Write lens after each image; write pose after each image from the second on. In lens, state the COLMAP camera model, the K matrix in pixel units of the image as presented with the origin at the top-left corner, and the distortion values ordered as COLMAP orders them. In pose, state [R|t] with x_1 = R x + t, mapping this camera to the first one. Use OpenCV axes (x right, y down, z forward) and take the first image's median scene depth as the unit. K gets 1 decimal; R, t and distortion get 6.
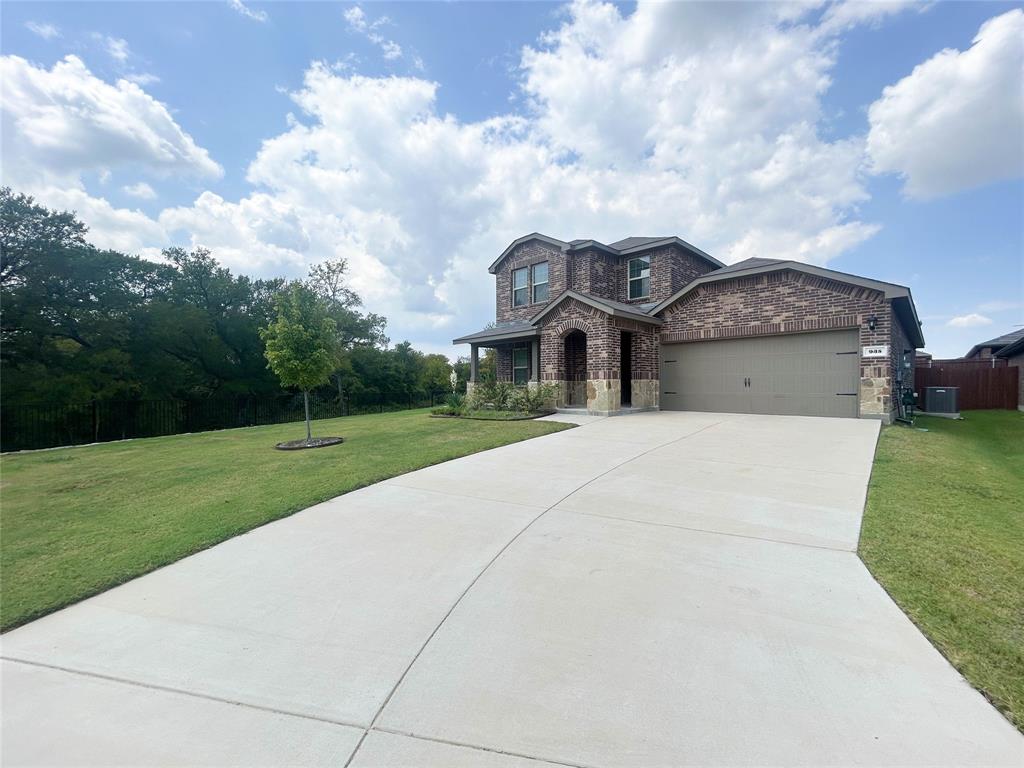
lens RADIAL K [[421.6, 0, 519.3], [0, 421.6, 372.2], [0, 0, 1]] dist [-0.002298, -0.000455]
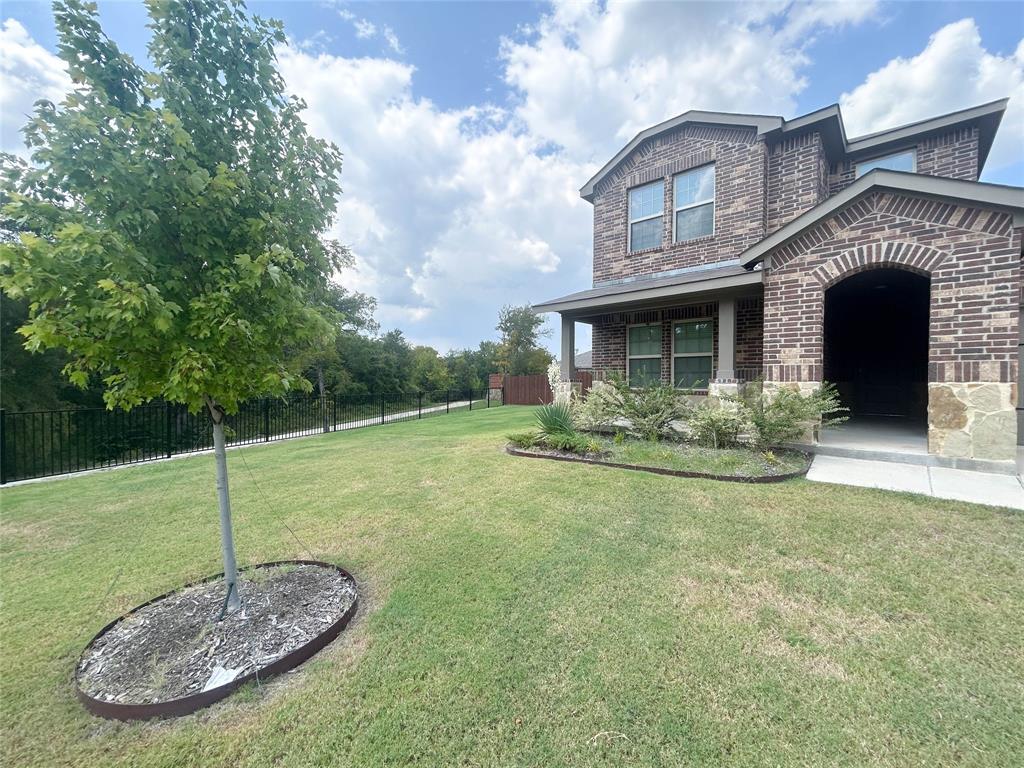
lens RADIAL K [[417.6, 0, 512.0], [0, 417.6, 384.0], [0, 0, 1]] dist [0.010646, -0.002495]
pose [[0.999262, 0.004866, 0.038111, -0.137351], [-0.006427, 0.999141, 0.040945, 0.002785], [-0.037879, -0.041160, 0.998434, 0.291617]]
